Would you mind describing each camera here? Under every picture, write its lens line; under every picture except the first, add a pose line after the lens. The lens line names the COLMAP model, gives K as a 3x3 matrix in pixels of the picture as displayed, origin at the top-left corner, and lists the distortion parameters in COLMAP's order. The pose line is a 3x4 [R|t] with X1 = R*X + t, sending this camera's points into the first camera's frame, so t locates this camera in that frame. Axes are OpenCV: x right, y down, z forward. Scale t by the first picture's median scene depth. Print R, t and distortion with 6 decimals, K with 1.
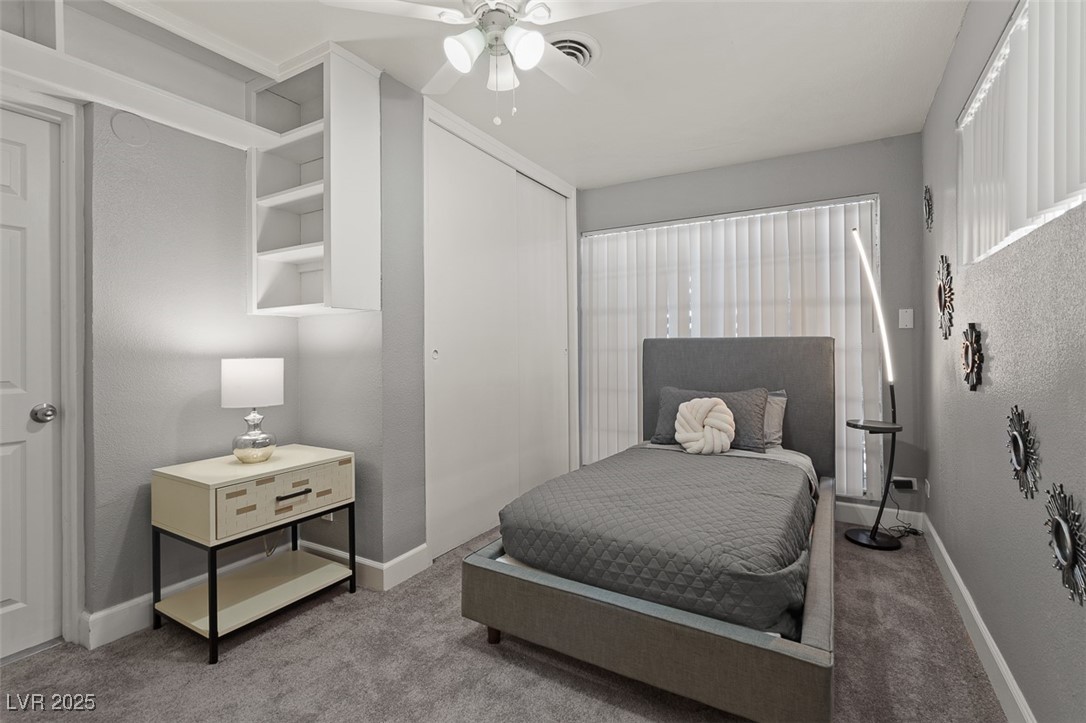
lens RADIAL K [[496.9, 0, 538.7], [0, 496.9, 348.8], [0, 0, 1]] dist [-0.000834, -0.000033]
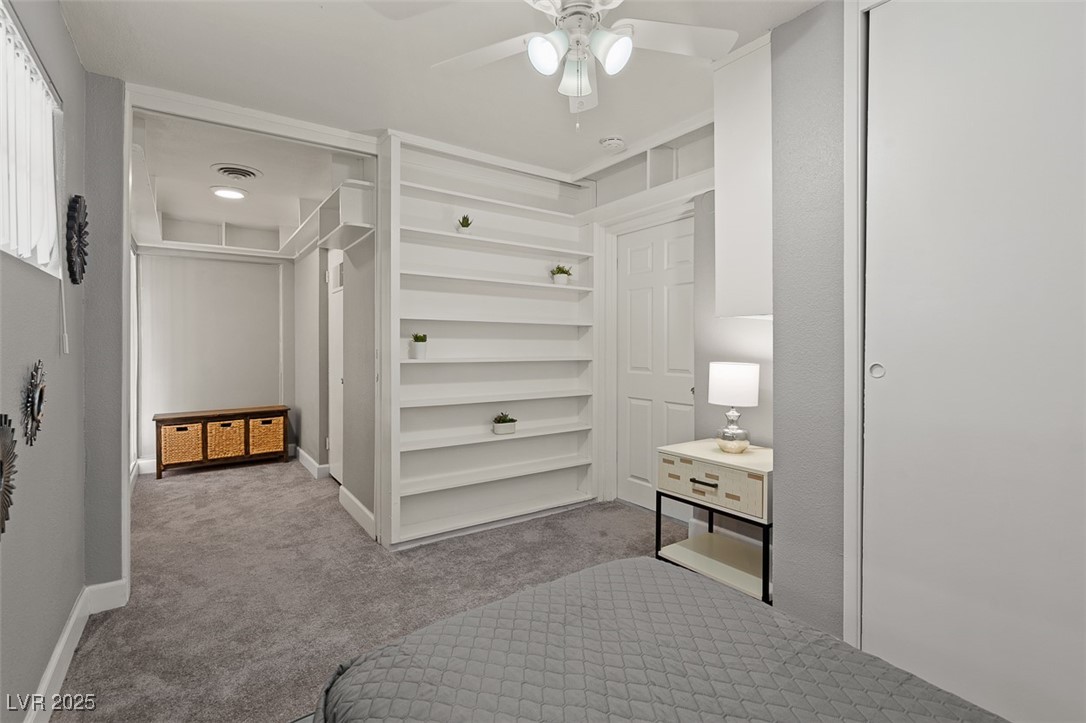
lens RADIAL K [[496.9, 0, 538.7], [0, 496.9, 348.8], [0, 0, 1]] dist [-0.000834, -0.000033]
pose [[-0.414016, 0.006040, -0.910250, 0.678852], [0.002671, 0.999982, 0.005421, -0.022520], [0.910266, -0.000187, -0.414025, 1.079960]]
